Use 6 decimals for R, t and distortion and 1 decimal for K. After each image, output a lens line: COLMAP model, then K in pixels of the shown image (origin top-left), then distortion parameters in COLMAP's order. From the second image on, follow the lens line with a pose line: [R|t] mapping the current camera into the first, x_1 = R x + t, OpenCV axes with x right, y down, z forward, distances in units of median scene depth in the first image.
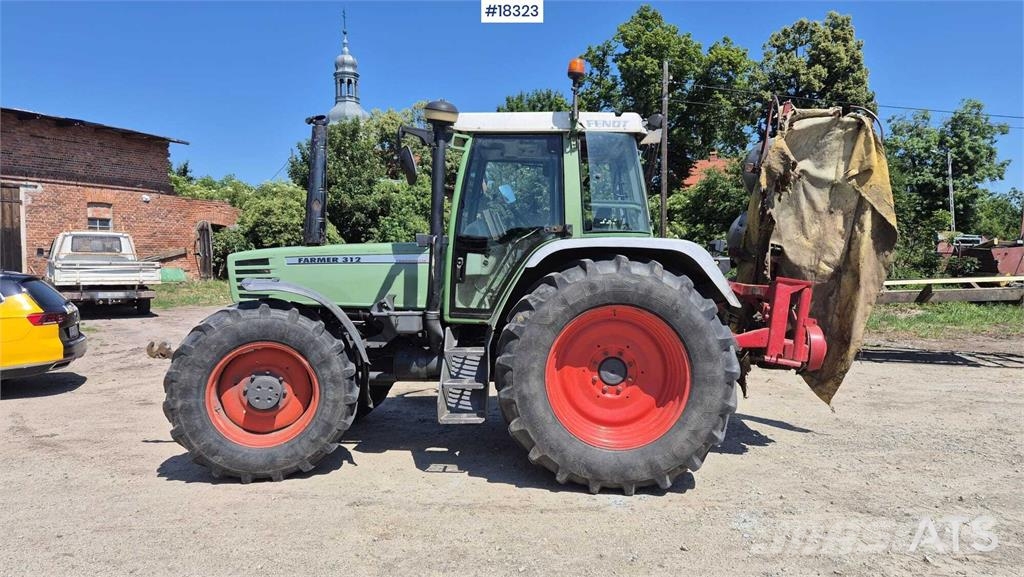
lens RADIAL K [[695.1, 0, 508.2], [0, 695.1, 274.2], [0, 0, 1]] dist [0.087133, -0.065384]
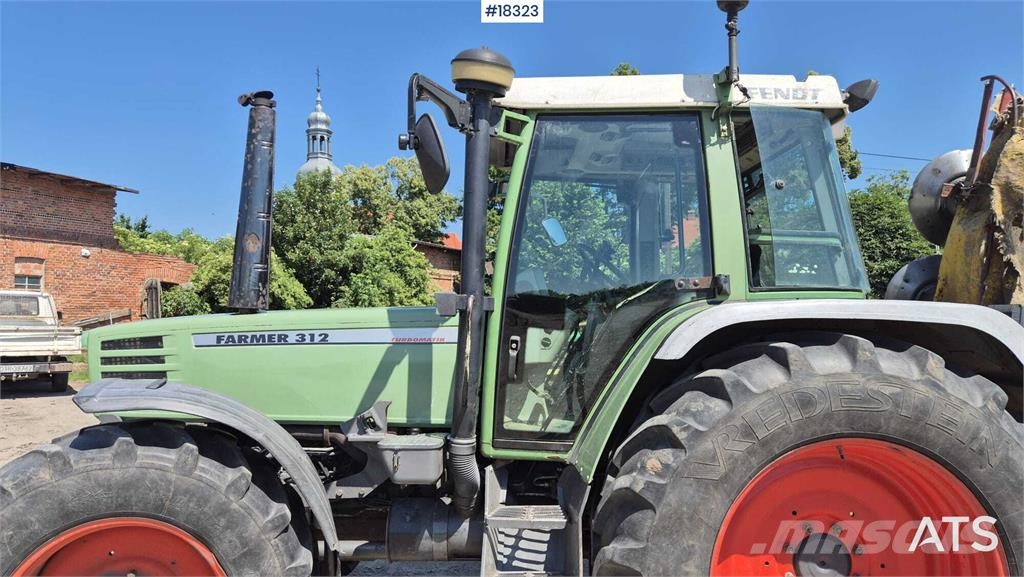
lens RADIAL K [[691.4, 0, 507.4], [0, 691.4, 278.2], [0, 0, 1]] dist [0.080192, -0.065248]
pose [[0.999136, 0.001684, 0.041515, -0.081240], [0.001566, 0.996940, -0.078151, -0.022365], [-0.041520, 0.078149, 0.996077, 0.387347]]
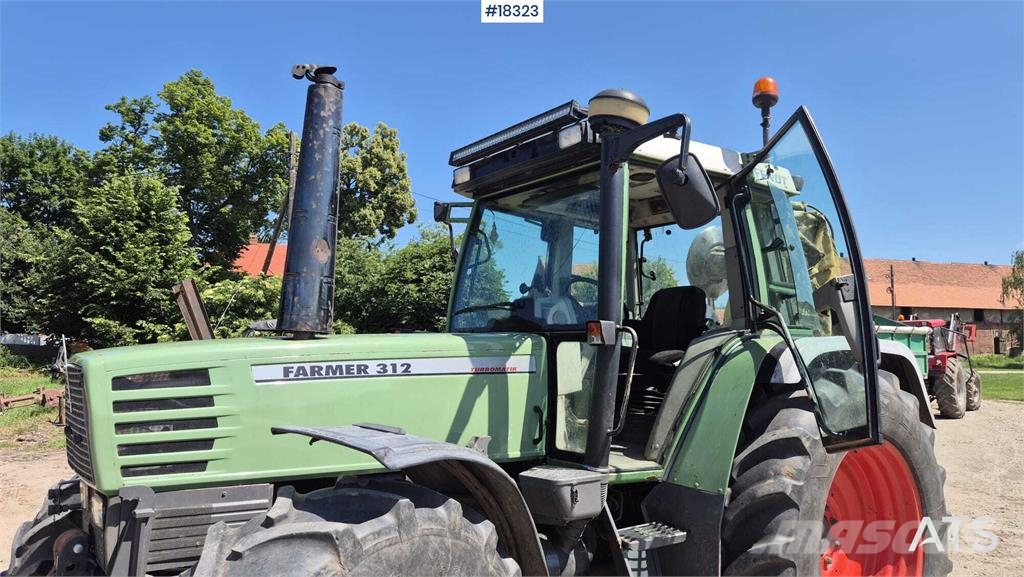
lens RADIAL K [[688.5, 0, 505.2], [0, 688.5, 280.9], [0, 0, 1]] dist [0.077587, -0.066317]
pose [[0.770571, 0.067151, 0.633807, -0.427032], [0.005560, 0.993688, -0.112039, -0.024485], [-0.637331, 0.089858, 0.765334, 0.524822]]
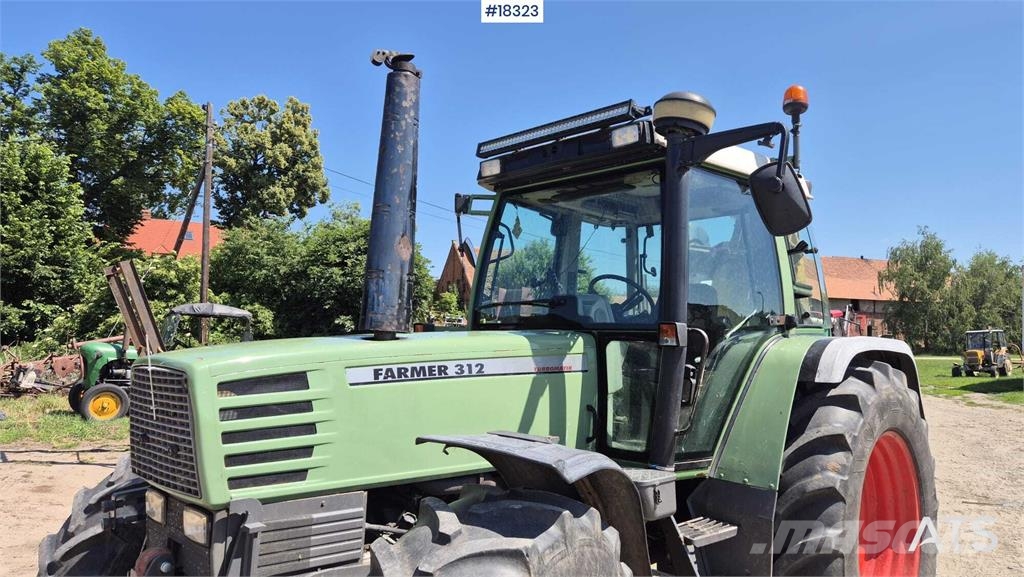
lens RADIAL K [[688.1, 0, 501.8], [0, 688.1, 281.2], [0, 0, 1]] dist [0.079581, -0.068056]
pose [[0.678776, 0.065035, 0.731460, -0.501246], [-0.000584, 0.996118, -0.088025, -0.035276], [-0.734345, 0.059322, 0.676179, 0.602391]]
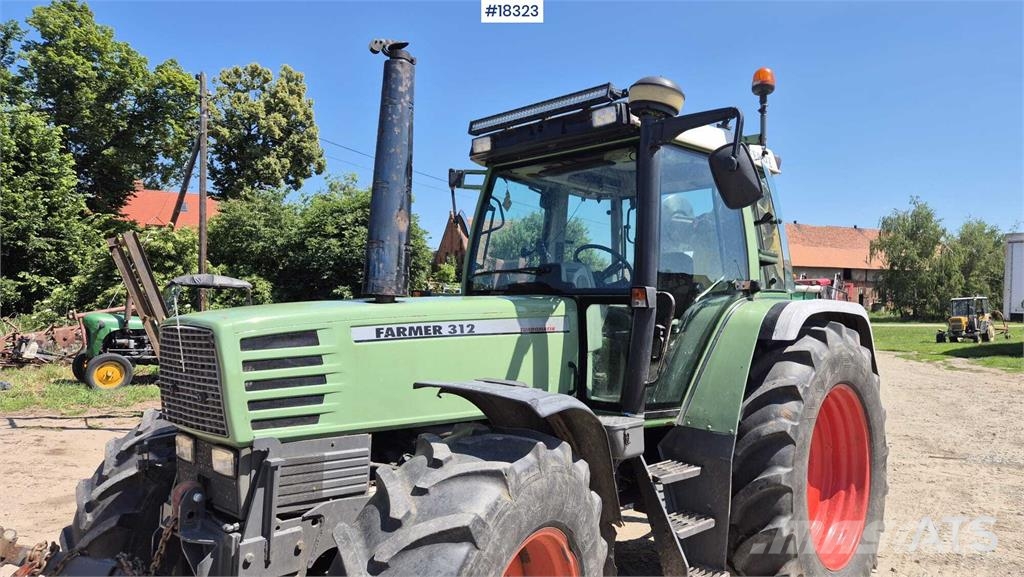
lens RADIAL K [[688.4, 0, 515.0], [0, 688.4, 283.9], [0, 0, 1]] dist [0.081121, -0.067750]
pose [[0.663300, 0.028394, 0.747815, -0.532018], [0.004981, 0.999090, -0.042353, -0.029576], [-0.748337, 0.031818, 0.662555, 0.564317]]
